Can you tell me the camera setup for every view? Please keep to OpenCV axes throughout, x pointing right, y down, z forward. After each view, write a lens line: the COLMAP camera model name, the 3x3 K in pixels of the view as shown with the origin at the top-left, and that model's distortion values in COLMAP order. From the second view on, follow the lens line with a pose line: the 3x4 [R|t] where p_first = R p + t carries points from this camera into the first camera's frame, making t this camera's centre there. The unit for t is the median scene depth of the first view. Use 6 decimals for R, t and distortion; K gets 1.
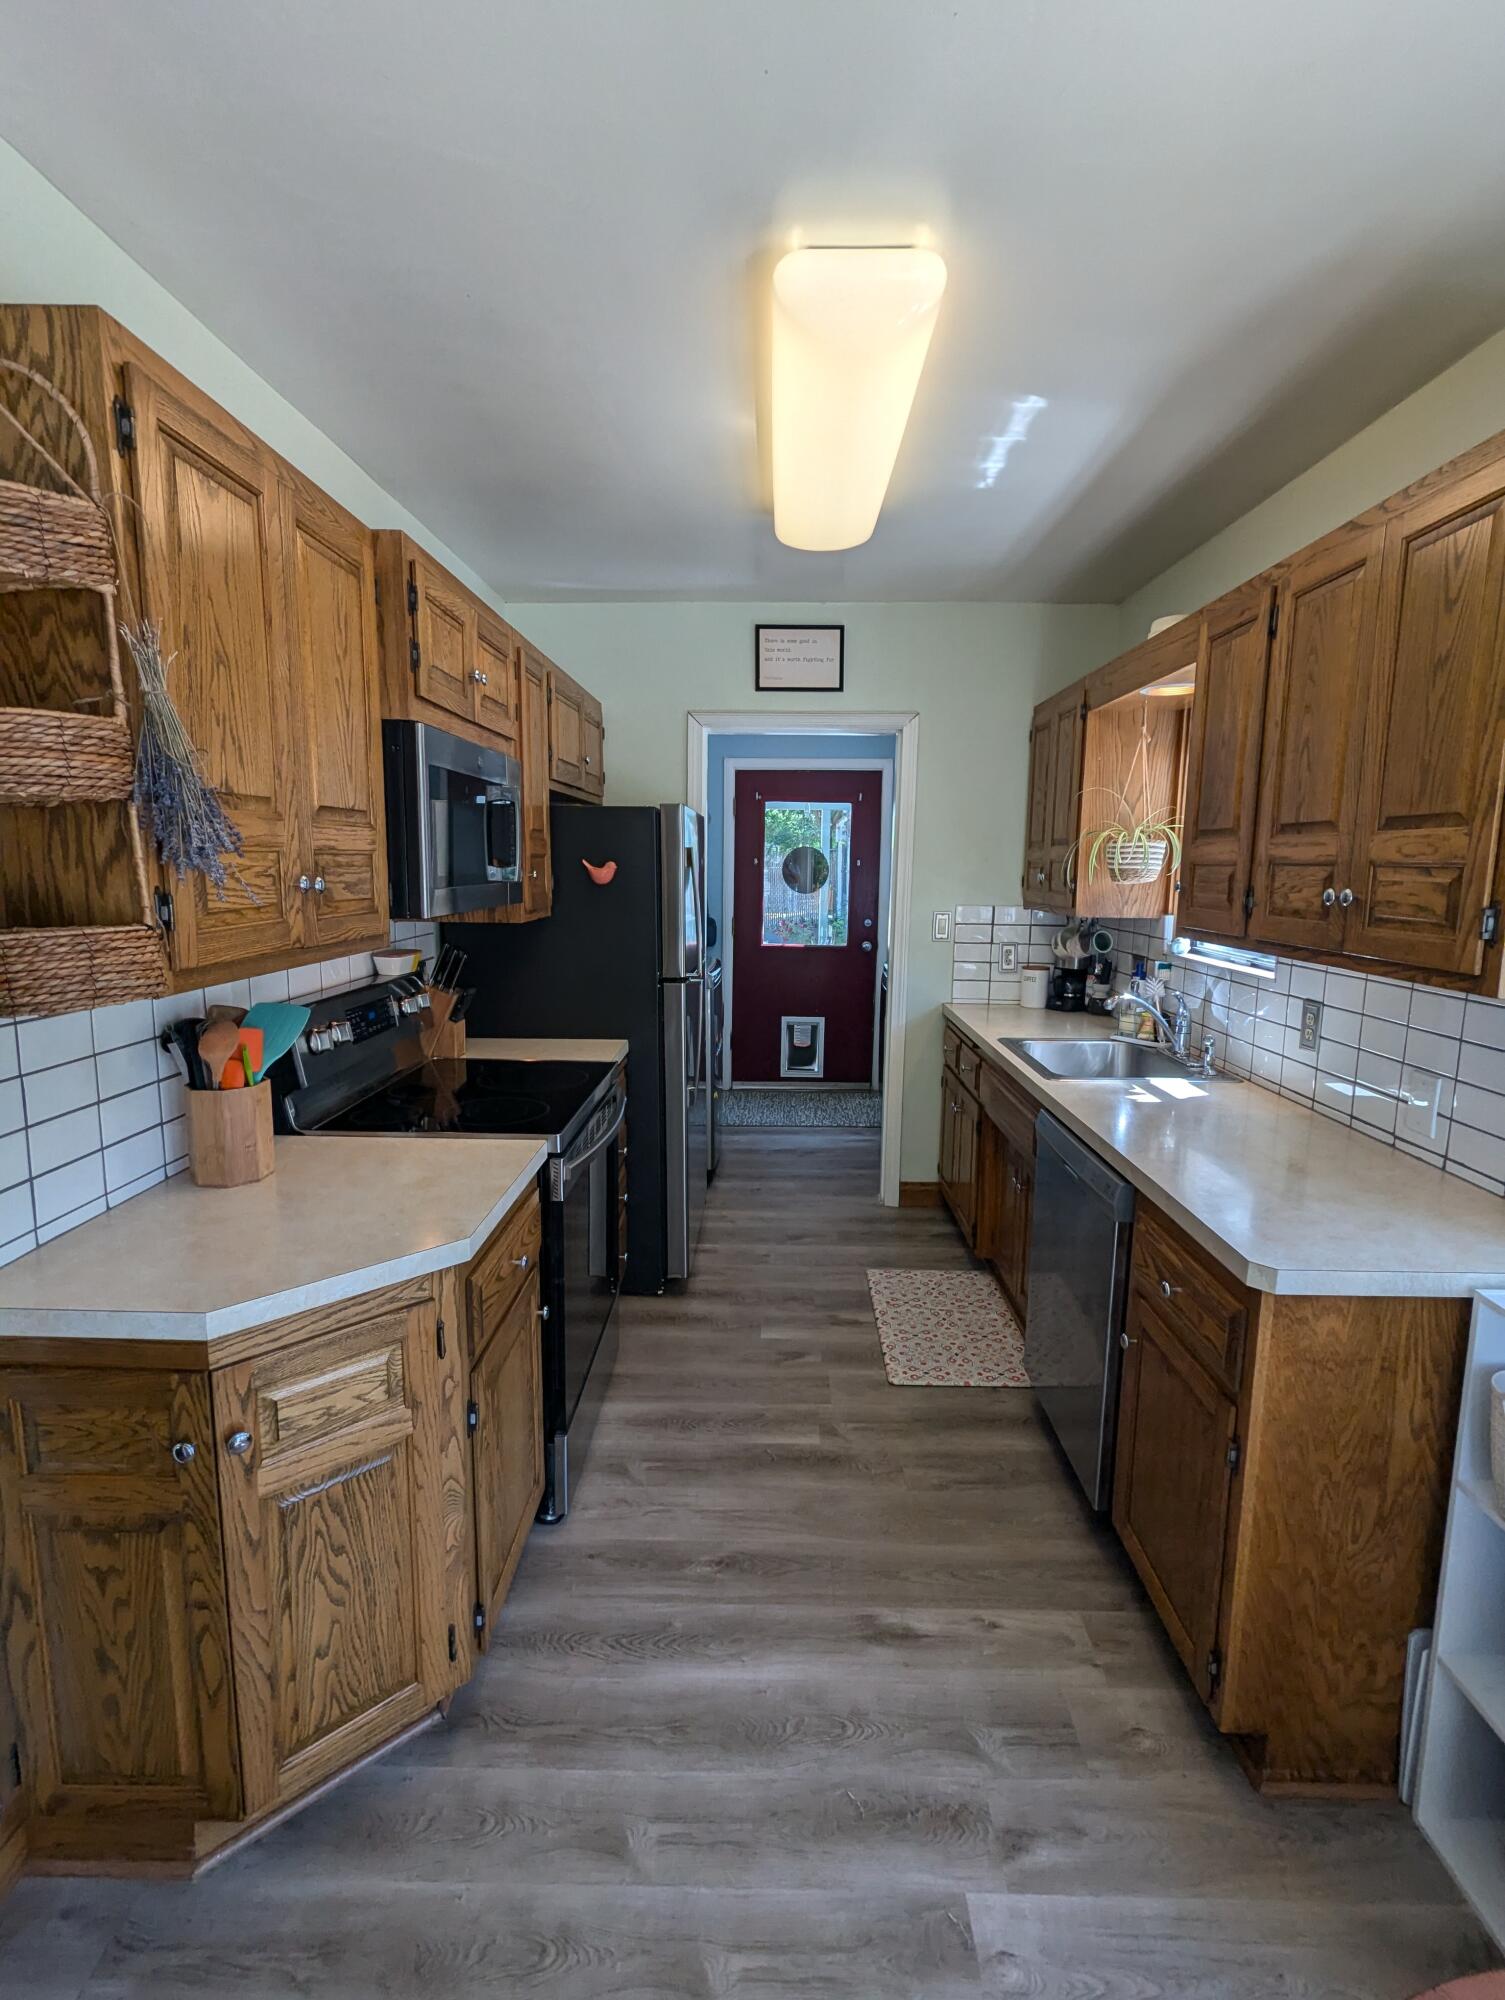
lens RADIAL K [[947.9, 0, 760.1], [0, 947.9, 1003.6], [0, 0, 1]] dist [0.000319, -0.000670]
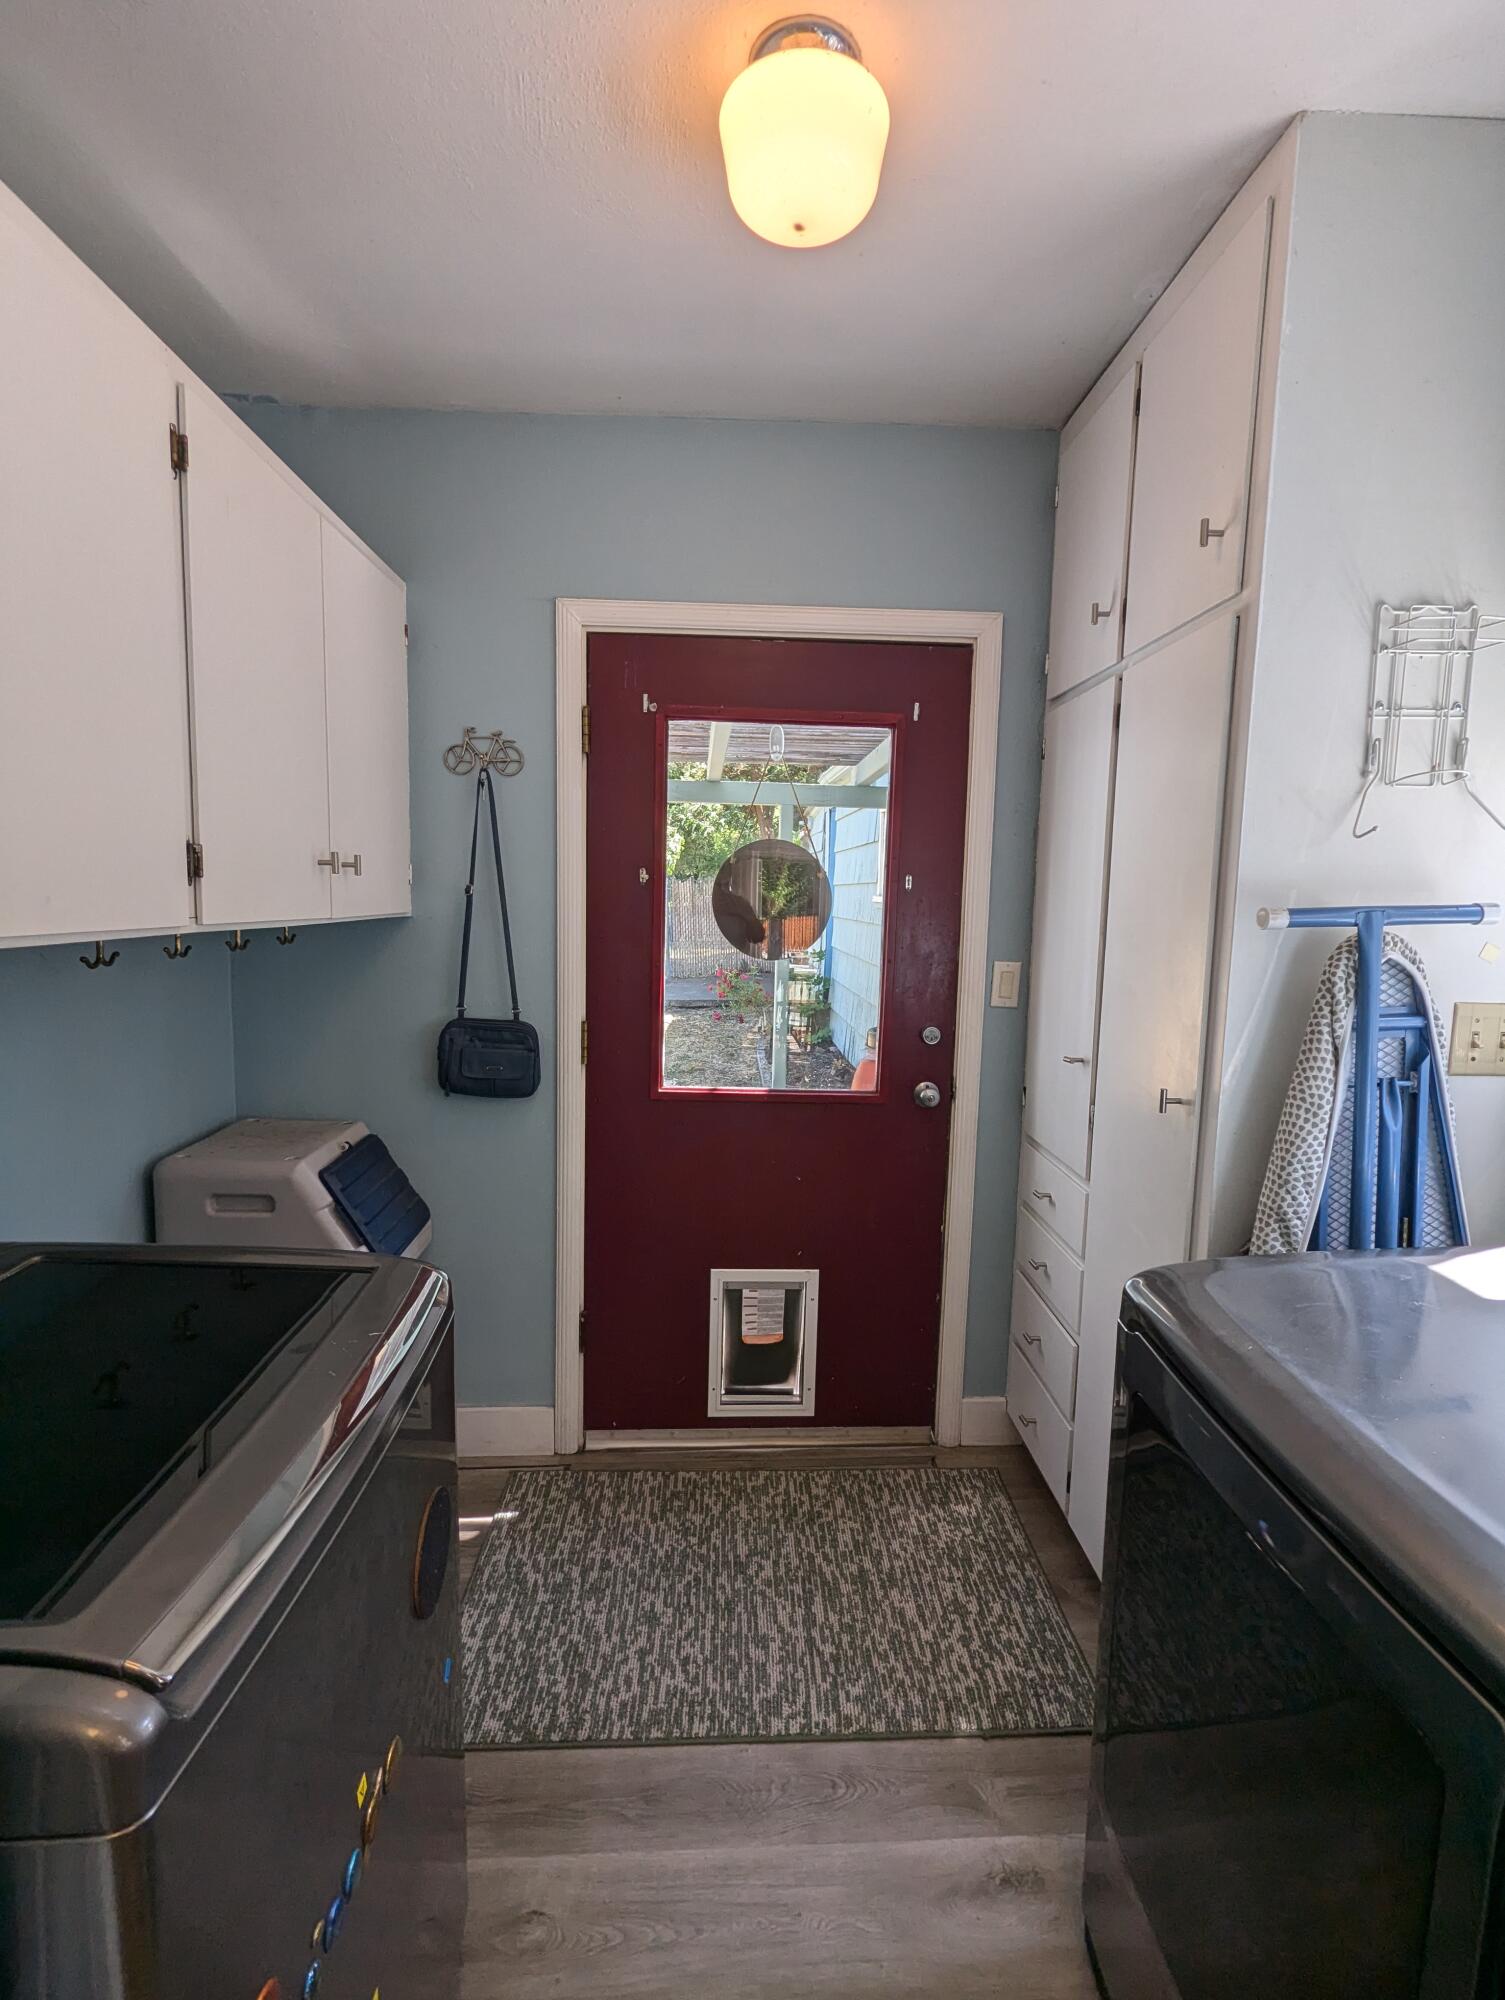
lens RADIAL K [[947.9, 0, 760.1], [0, 947.9, 1003.6], [0, 0, 1]] dist [0.000319, -0.000670]
pose [[0.999968, 0.005603, 0.005674, 0.040317], [-0.005741, 0.999682, 0.024570, -0.106850], [-0.005534, -0.024602, 0.999682, 0.604738]]
